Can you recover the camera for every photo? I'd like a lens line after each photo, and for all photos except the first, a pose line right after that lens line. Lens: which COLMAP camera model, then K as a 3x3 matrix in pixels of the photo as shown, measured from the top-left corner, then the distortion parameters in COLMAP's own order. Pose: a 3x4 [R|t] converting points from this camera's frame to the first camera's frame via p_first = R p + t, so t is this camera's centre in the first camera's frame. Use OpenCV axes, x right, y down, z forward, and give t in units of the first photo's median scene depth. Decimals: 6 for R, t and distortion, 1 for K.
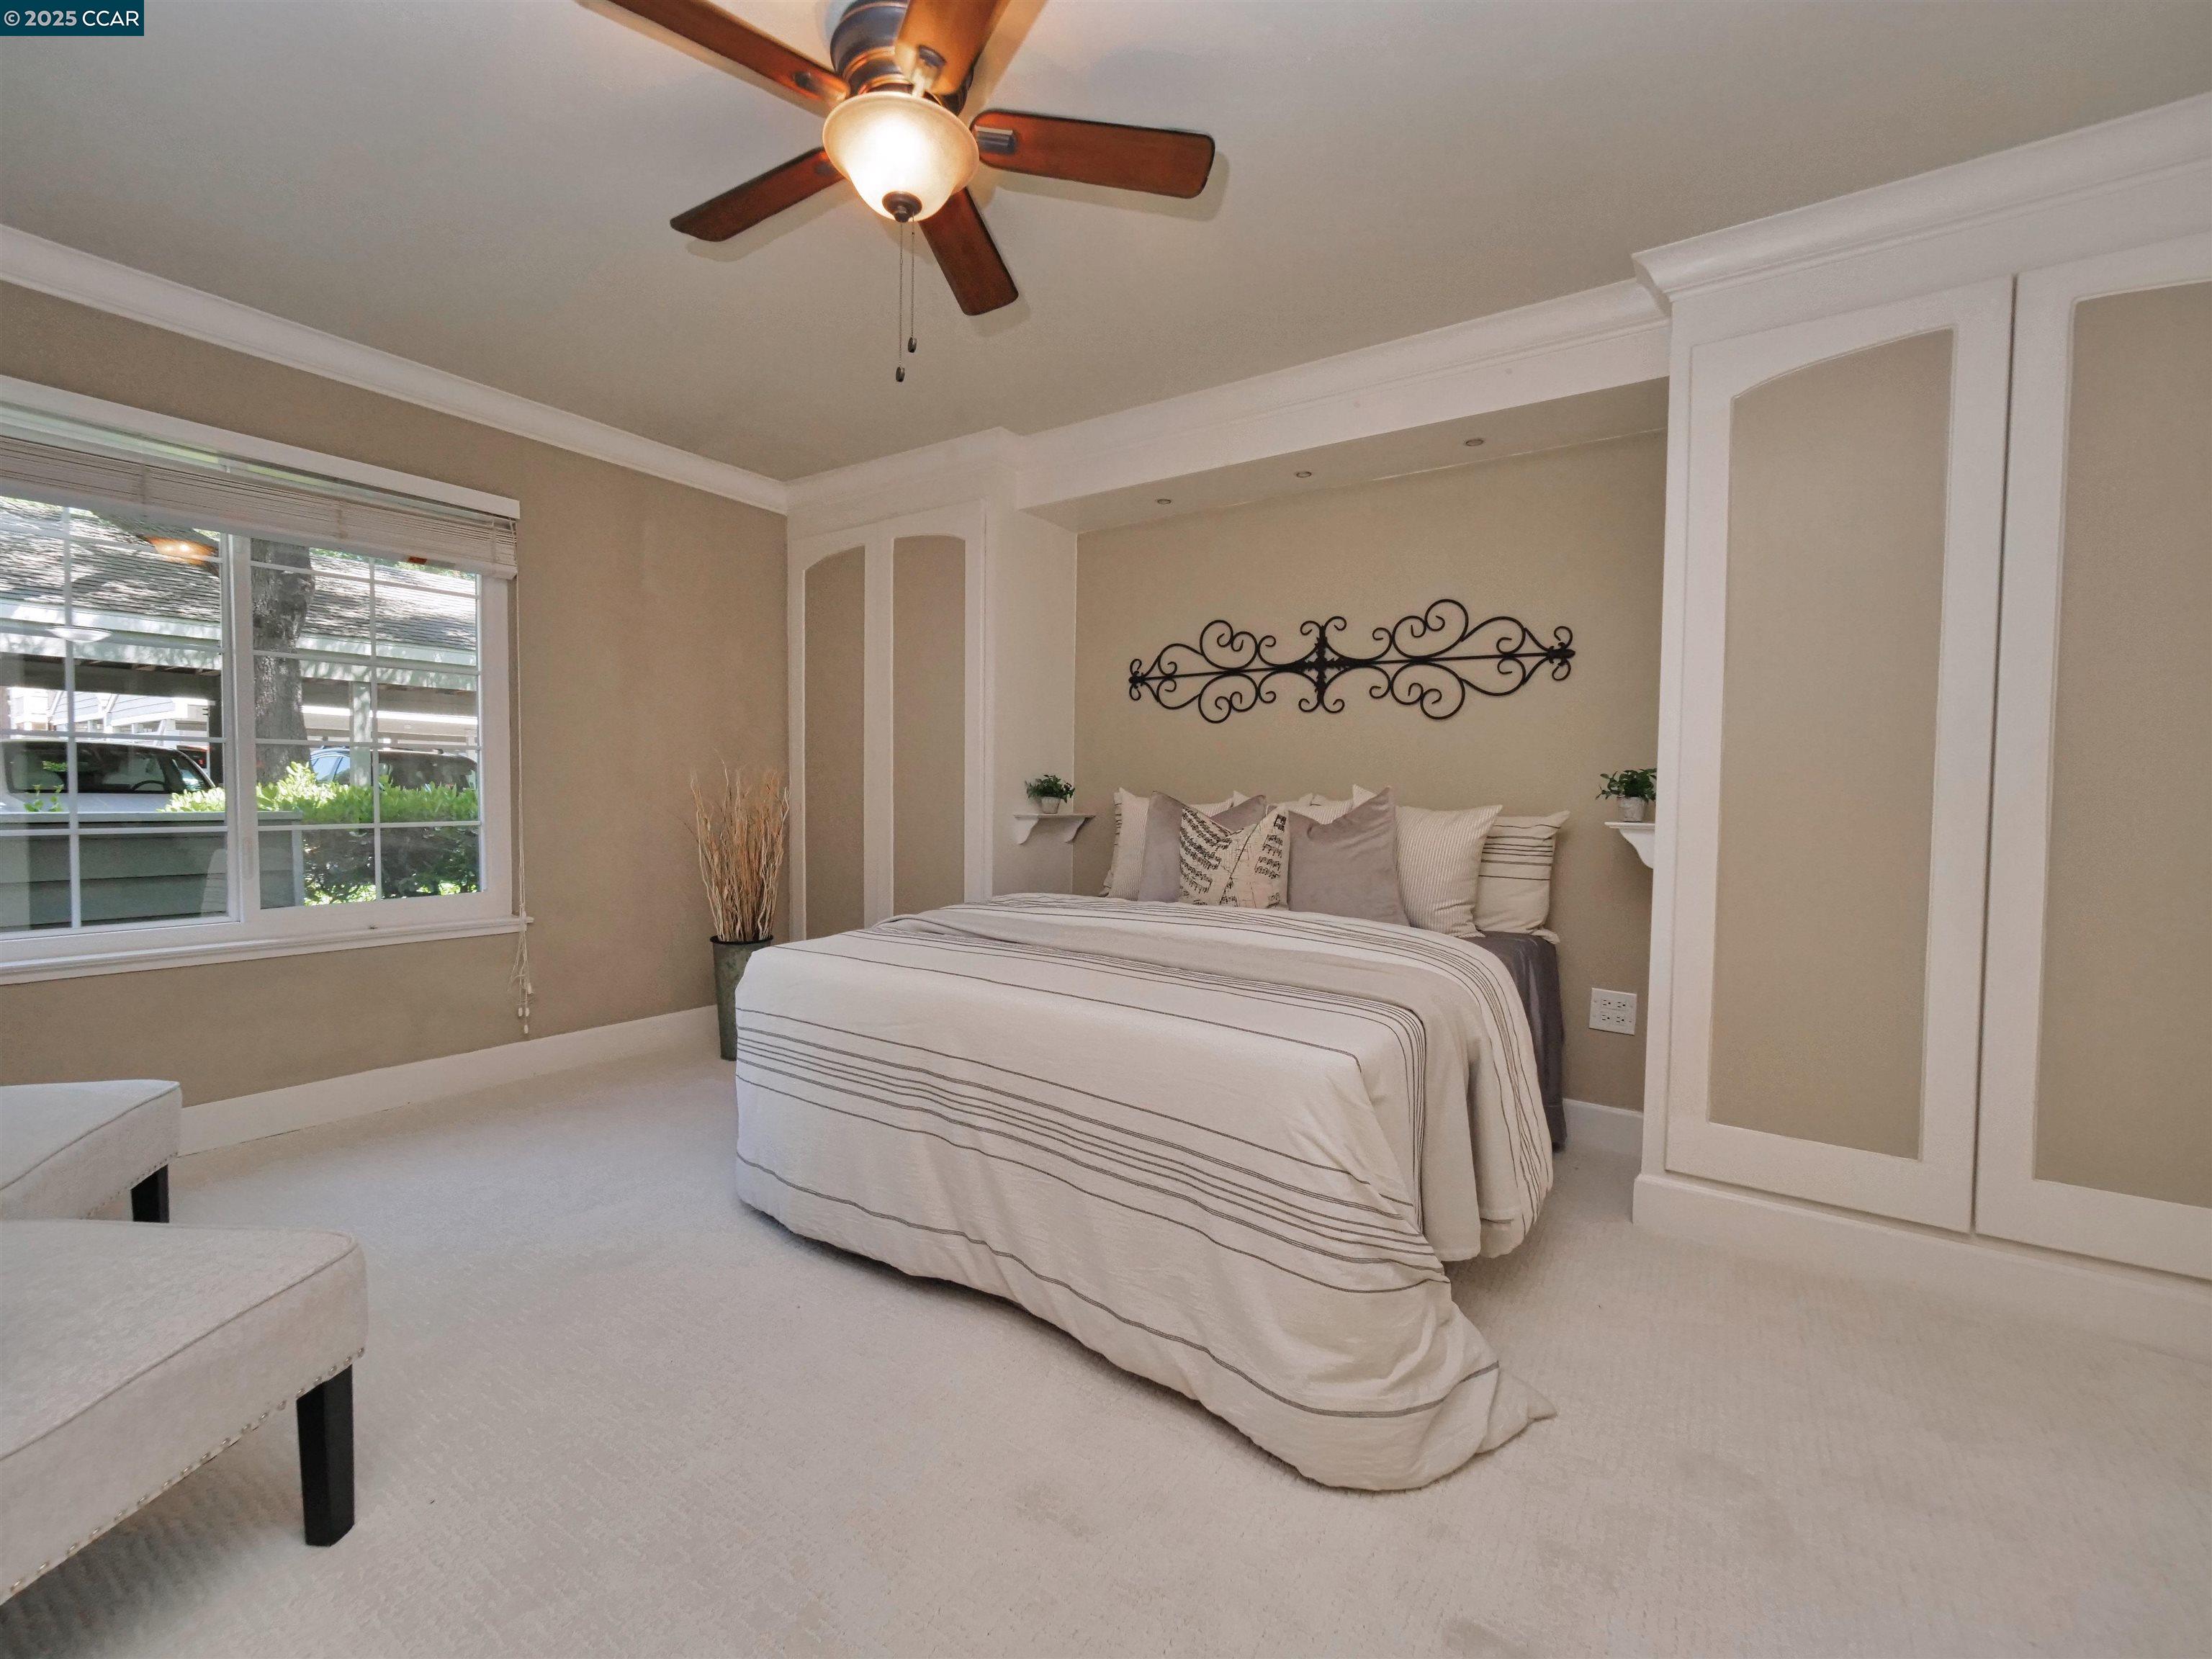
lens RADIAL K [[940.2, 0, 1060.7], [0, 940.2, 810.9], [0, 0, 1]] dist [-0.007997, 0.000778]
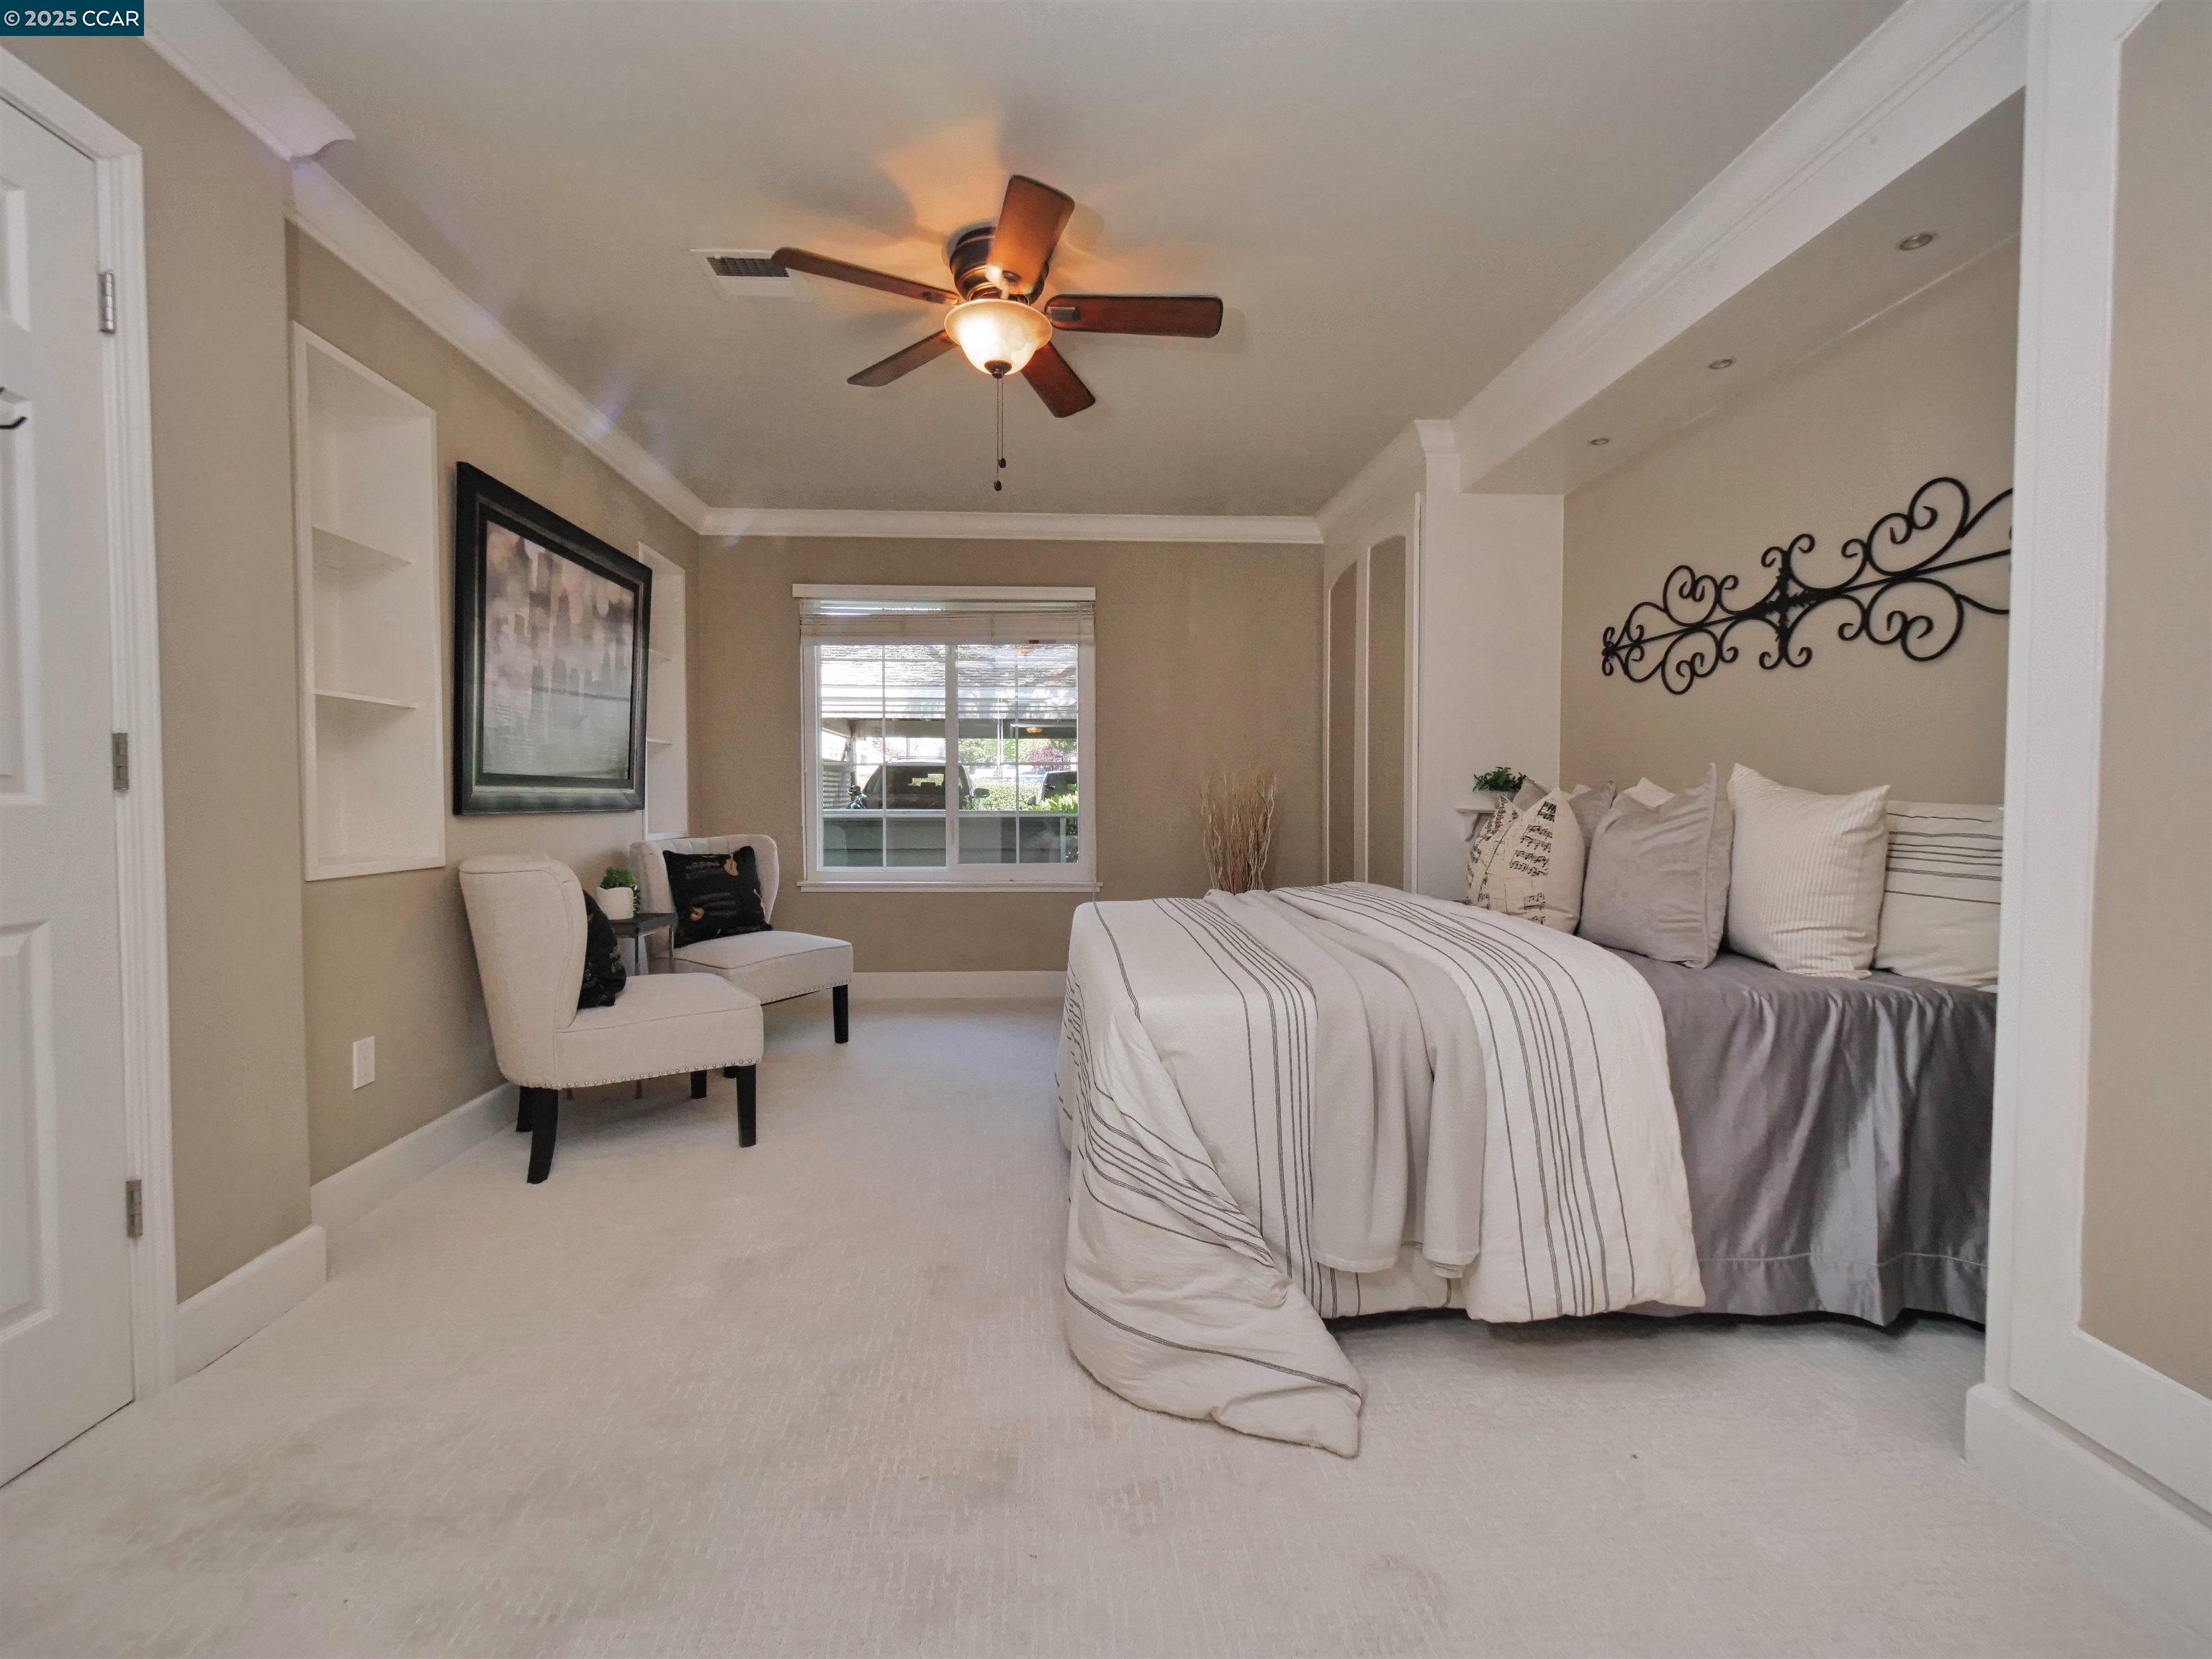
lens RADIAL K [[940.2, 0, 1087.4], [0, 940.2, 812.3], [0, 0, 1]] dist [-0.007997, 0.000778]
pose [[0.617370, 0.002383, -0.786669, 0.517346], [-0.010548, 0.999931, -0.005249, 0.018008], [0.786602, 0.011539, 0.617353, 0.116701]]
